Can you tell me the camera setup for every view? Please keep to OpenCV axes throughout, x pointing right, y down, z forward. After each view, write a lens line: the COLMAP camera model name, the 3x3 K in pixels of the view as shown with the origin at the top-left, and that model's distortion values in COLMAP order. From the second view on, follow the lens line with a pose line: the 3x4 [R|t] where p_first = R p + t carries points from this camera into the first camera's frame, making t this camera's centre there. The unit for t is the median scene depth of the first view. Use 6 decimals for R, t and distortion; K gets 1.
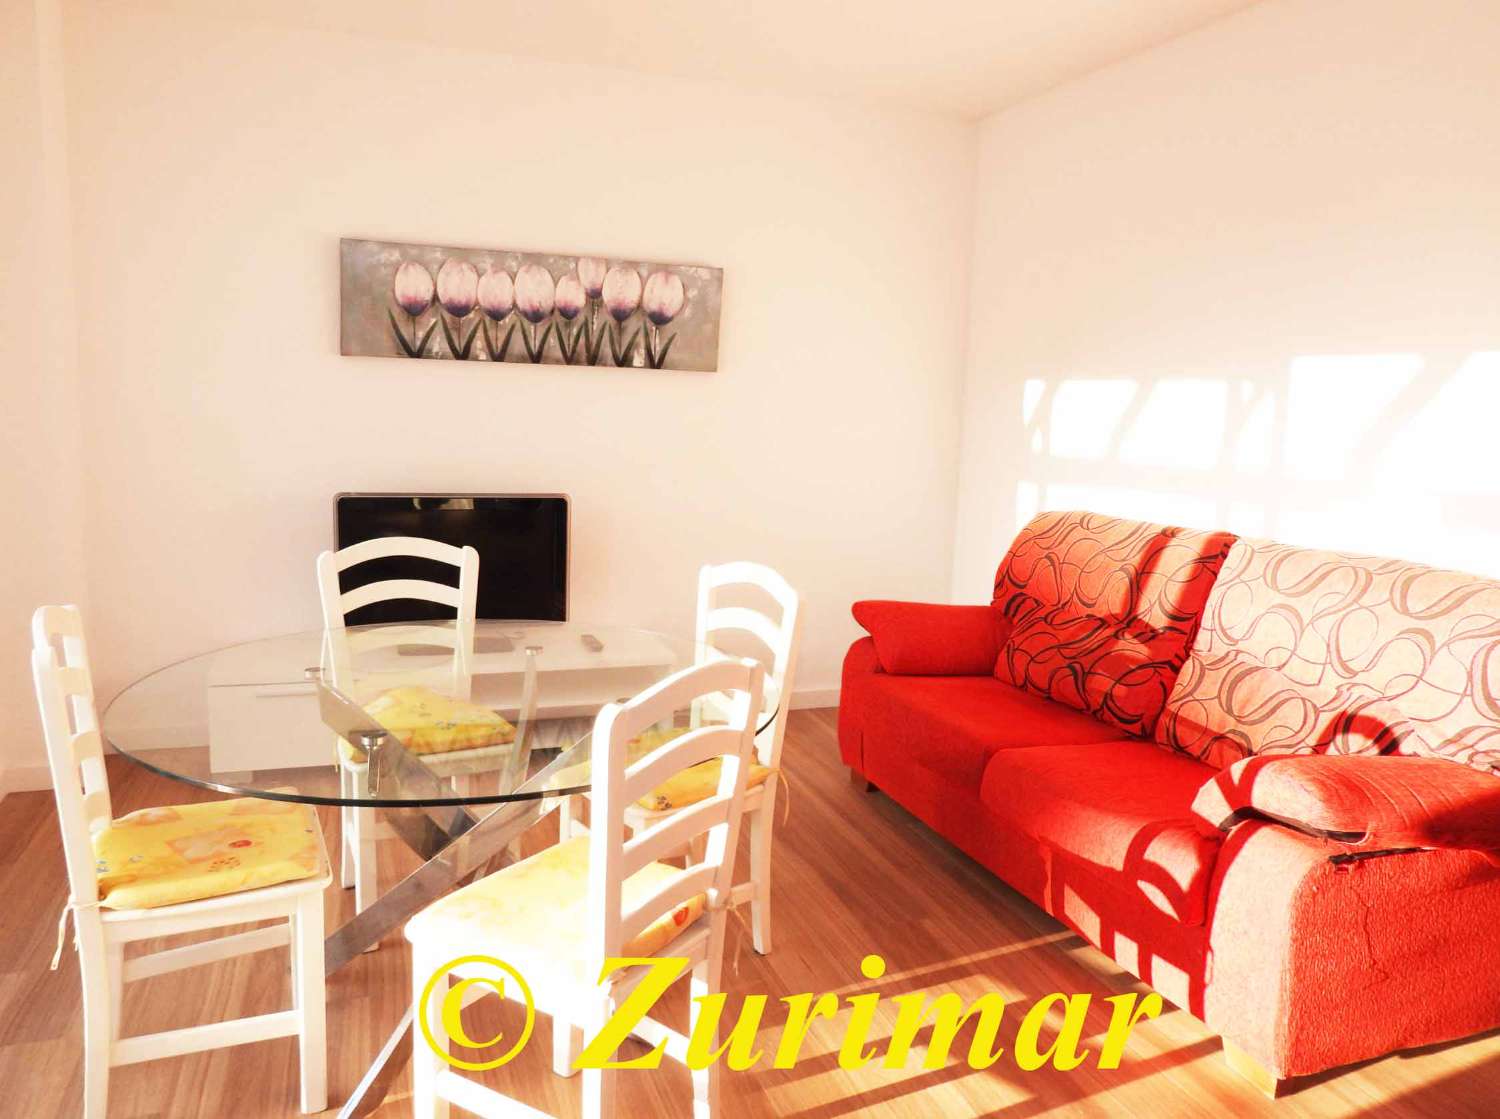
lens RADIAL K [[1070.9, 0, 750.5], [0, 1070.9, 556.6], [0, 0, 1]] dist [0.006125, 0.006192]
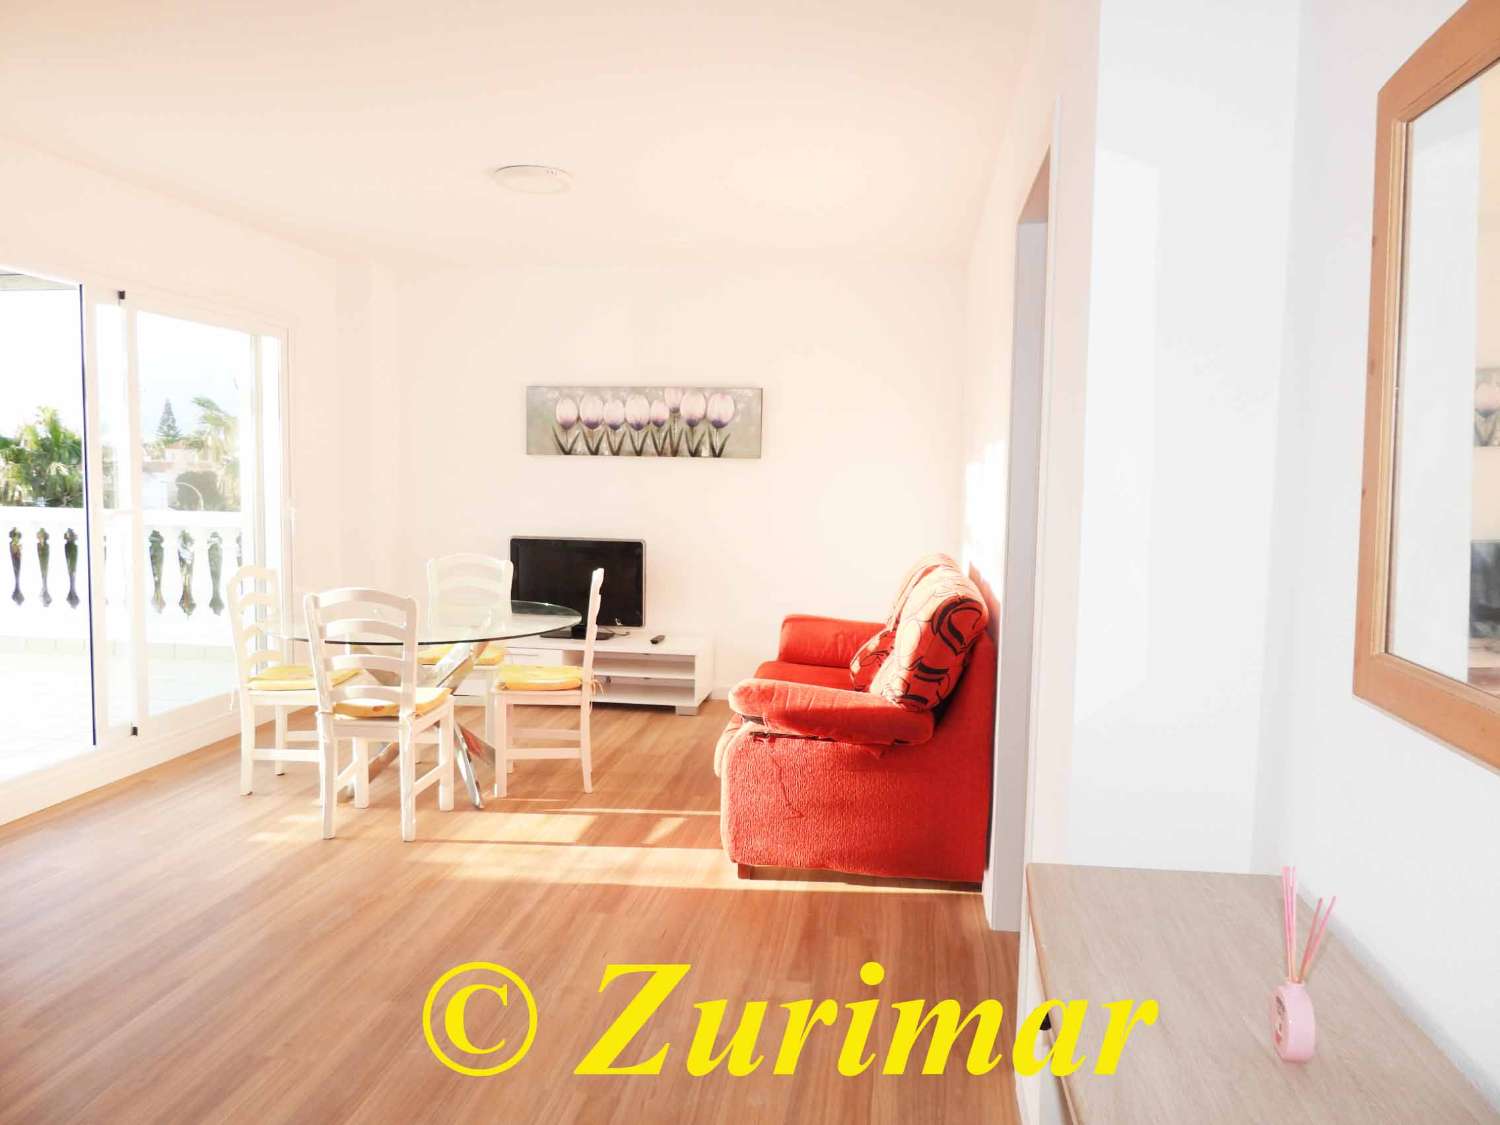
lens RADIAL K [[1070.9, 0, 749.8], [0, 1070.9, 560.1], [0, 0, 1]] dist [0.006125, 0.006192]
pose [[0.879438, 0.021825, -0.475514, 0.683520], [-0.058409, 0.996347, -0.062295, 0.056362], [0.472417, 0.082559, 0.877500, -0.271348]]
